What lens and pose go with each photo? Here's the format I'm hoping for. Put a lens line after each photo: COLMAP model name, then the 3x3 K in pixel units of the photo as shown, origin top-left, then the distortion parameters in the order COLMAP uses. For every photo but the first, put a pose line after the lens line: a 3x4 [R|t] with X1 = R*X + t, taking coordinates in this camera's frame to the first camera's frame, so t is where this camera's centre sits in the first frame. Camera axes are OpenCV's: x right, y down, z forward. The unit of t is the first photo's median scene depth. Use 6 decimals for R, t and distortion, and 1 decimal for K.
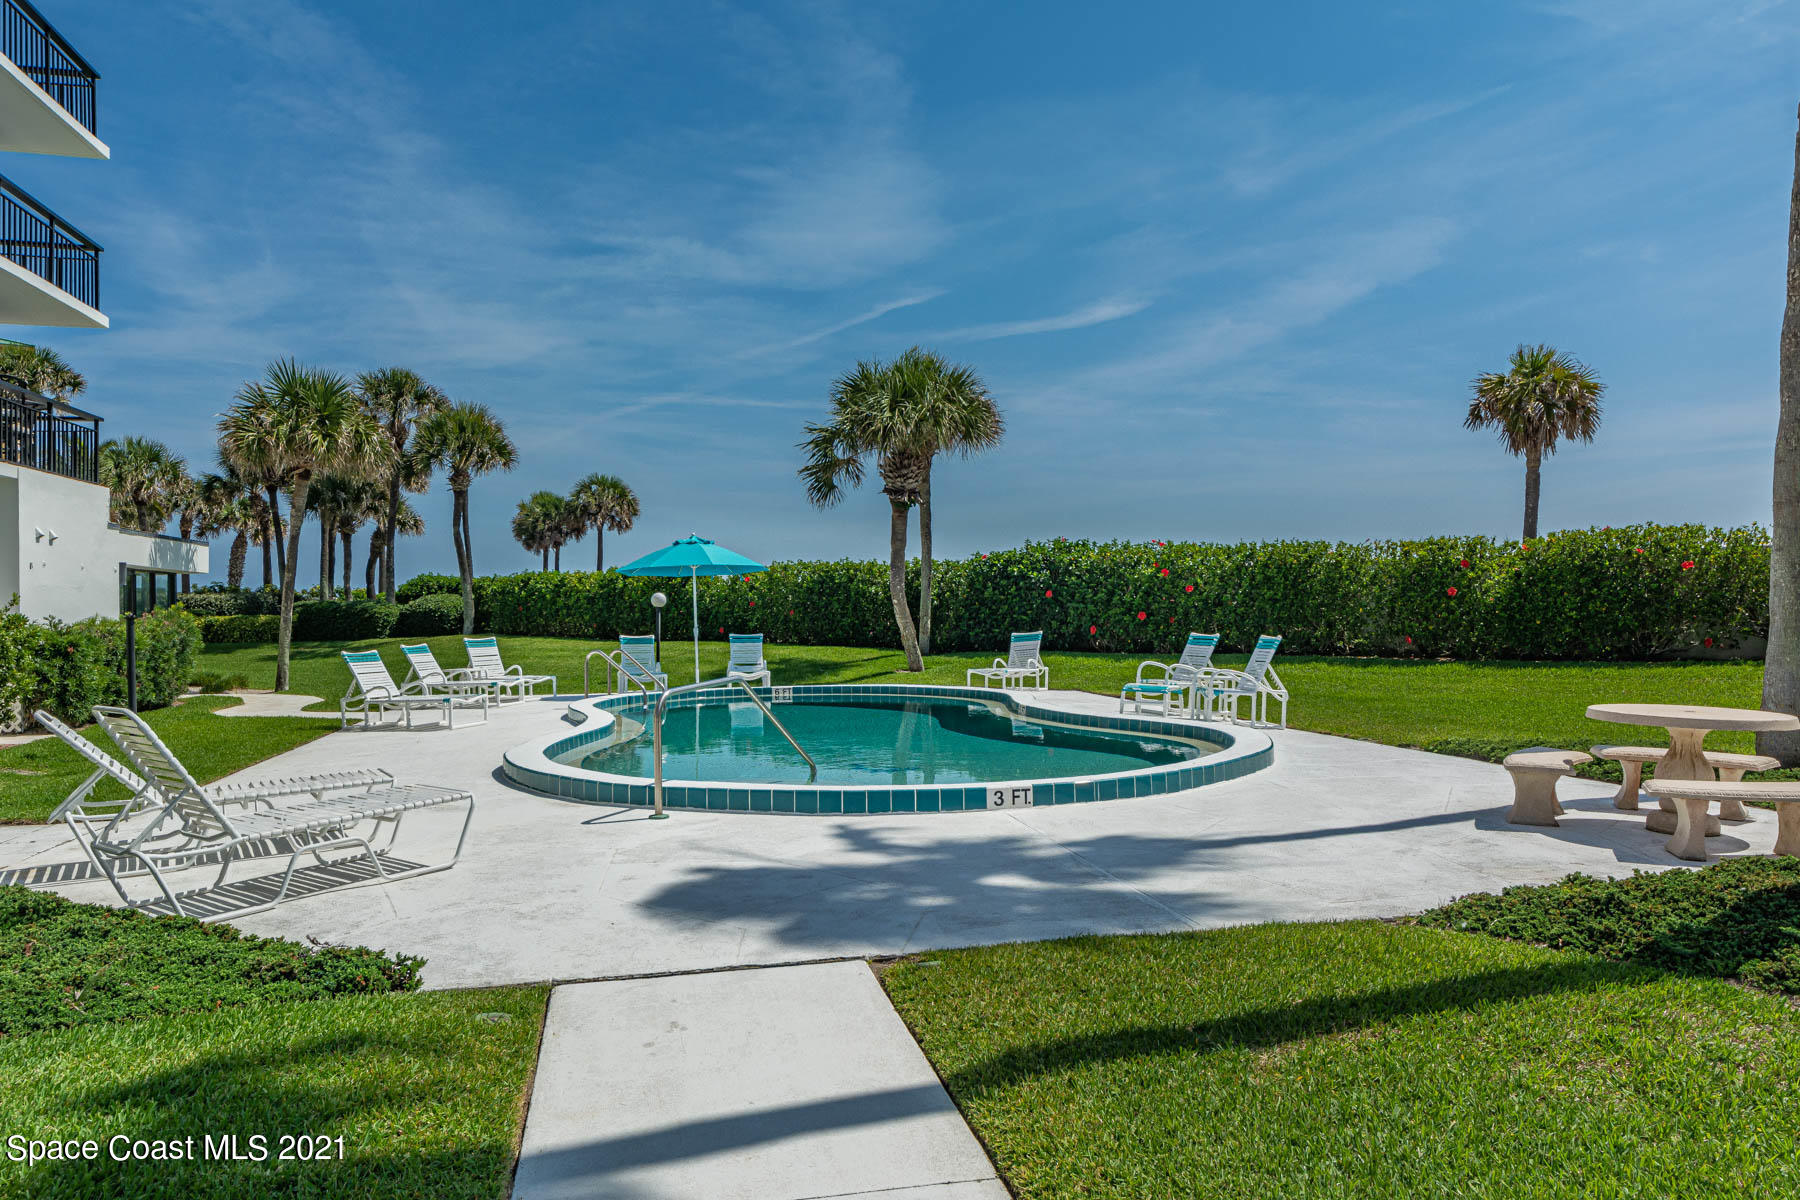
lens RADIAL K [[1181.1, 0, 904.5], [0, 1181.1, 607.3], [0, 0, 1]] dist [0.001866, -0.004227]
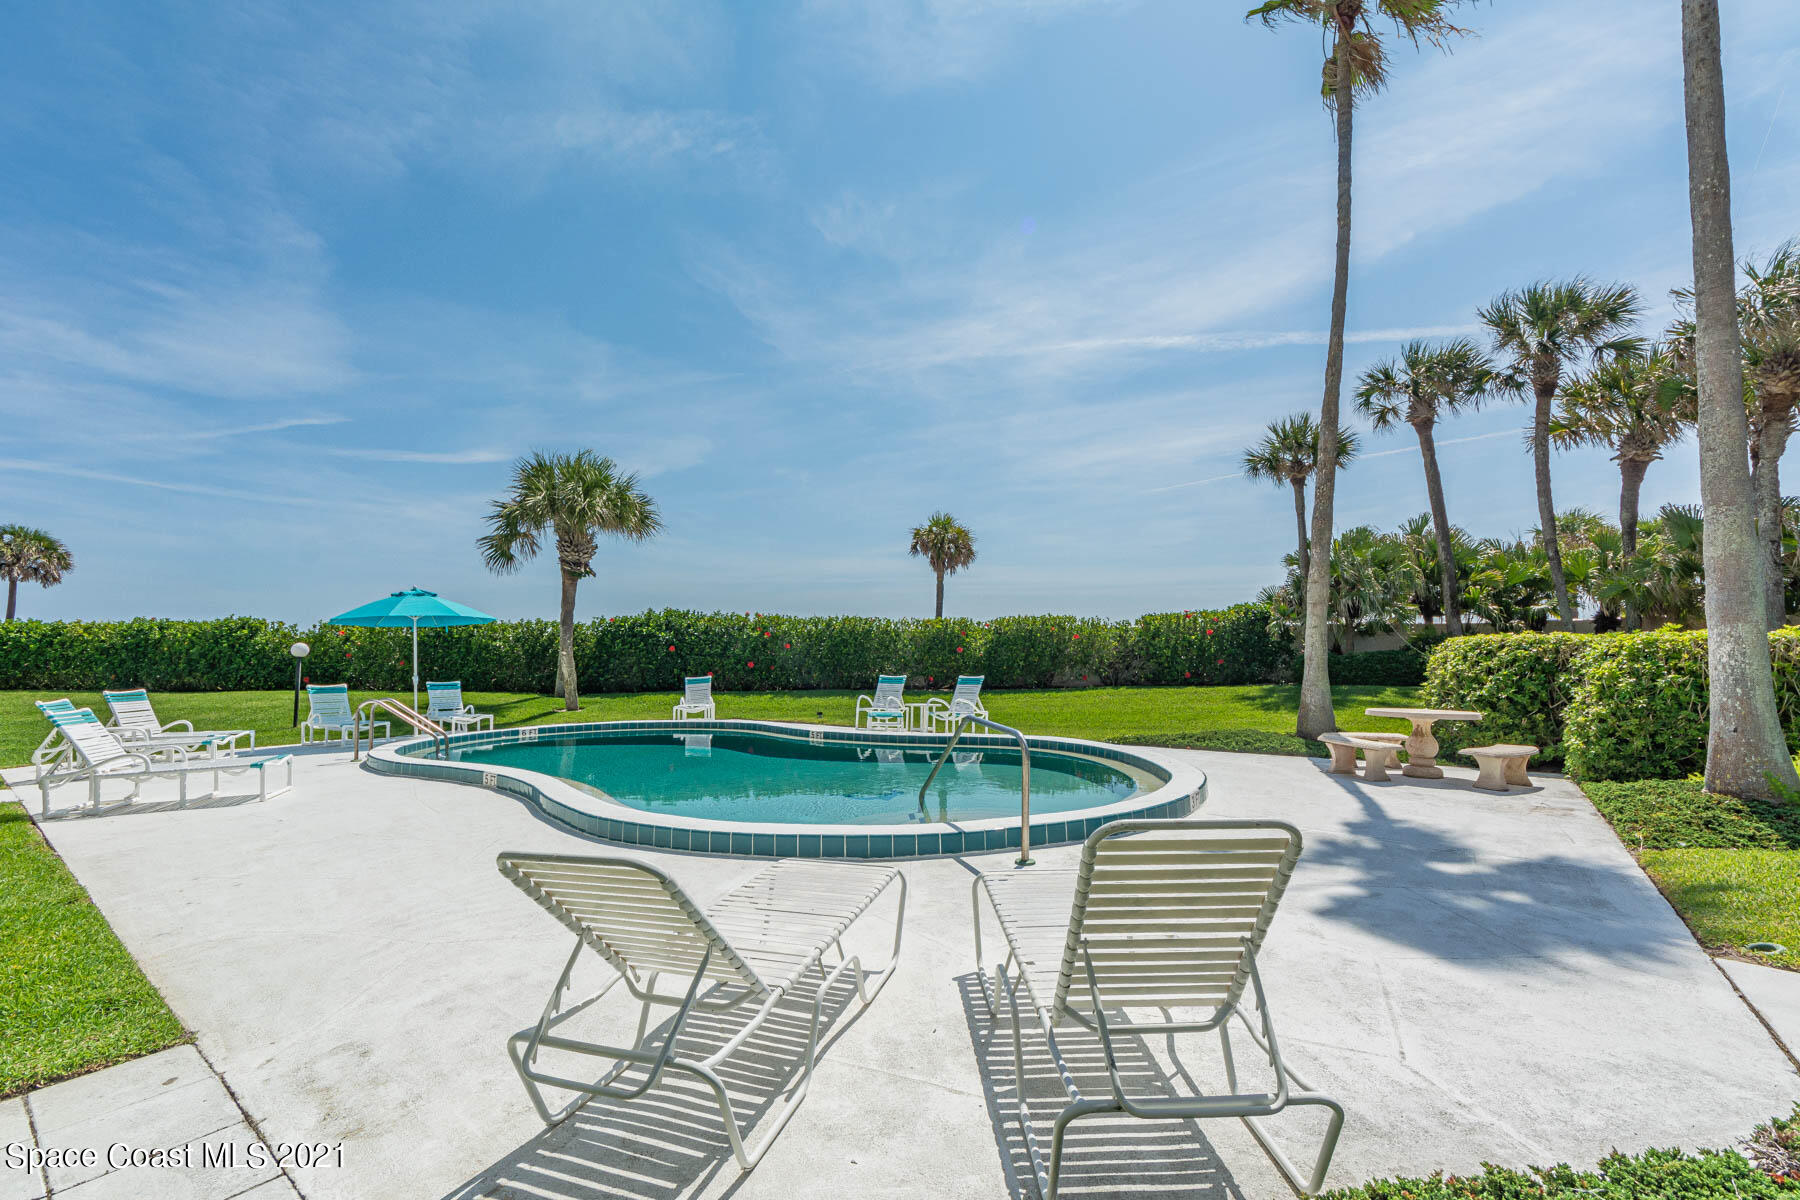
lens RADIAL K [[734.7, 0, 877.4], [0, 734.7, 608.7], [0, 0, 1]] dist [-0.001936, 0.000308]
pose [[0.780085, 0.046767, 0.623923, -0.222552], [-0.001975, 0.997382, -0.072292, 0.003134], [-0.625670, 0.055161, 0.778135, 0.198022]]
